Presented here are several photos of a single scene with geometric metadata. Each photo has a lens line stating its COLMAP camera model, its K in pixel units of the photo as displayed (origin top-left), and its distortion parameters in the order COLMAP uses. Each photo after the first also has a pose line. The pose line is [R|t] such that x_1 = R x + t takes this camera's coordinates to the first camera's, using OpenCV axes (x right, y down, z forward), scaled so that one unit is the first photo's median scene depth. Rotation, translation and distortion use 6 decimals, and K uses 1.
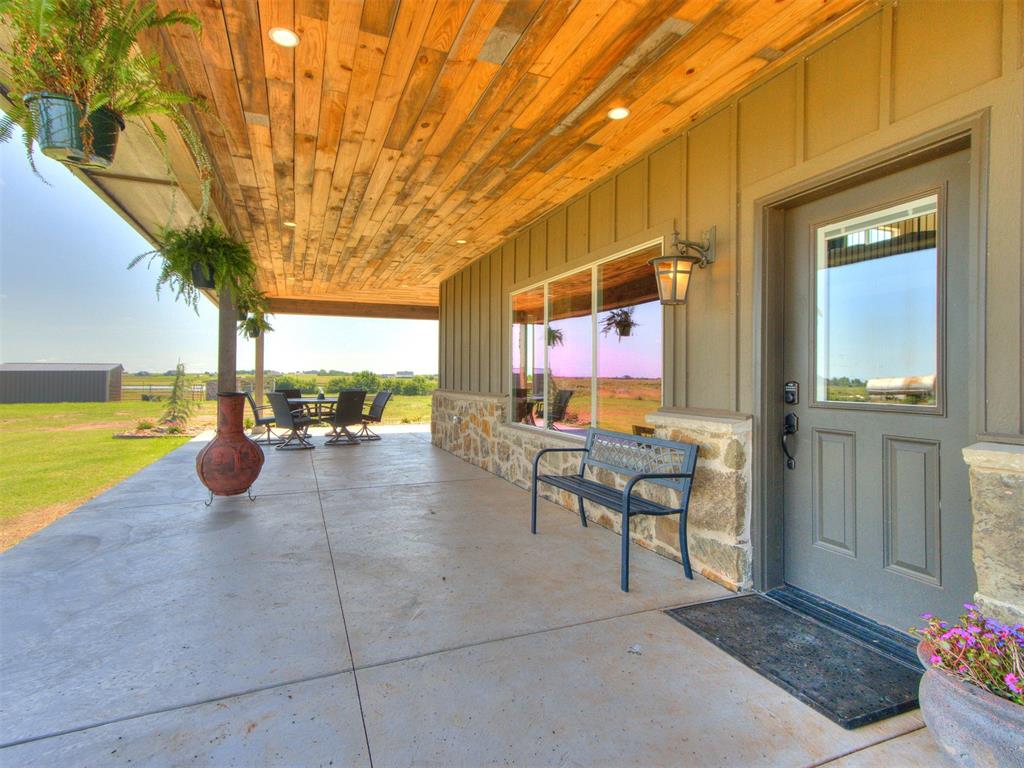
lens RADIAL K [[524.6, 0, 510.8], [0, 524.6, 373.7], [0, 0, 1]] dist [0.000424, 0.023199]
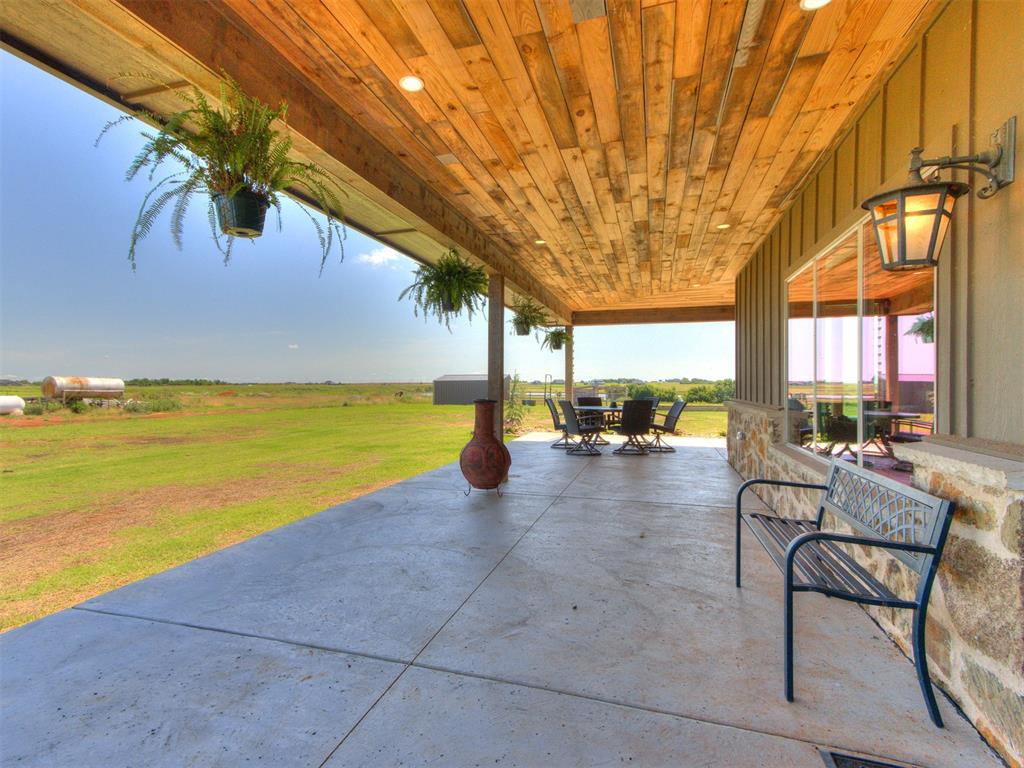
lens RADIAL K [[532.8, 0, 512.0], [0, 532.8, 384.0], [0, 0, 1]] dist [-0.002722, 0.023517]
pose [[0.759038, -0.002486, -0.651042, 0.274023], [0.005141, 0.999984, 0.002175, 0.000032], [0.651026, -0.004998, 0.759039, 0.160742]]
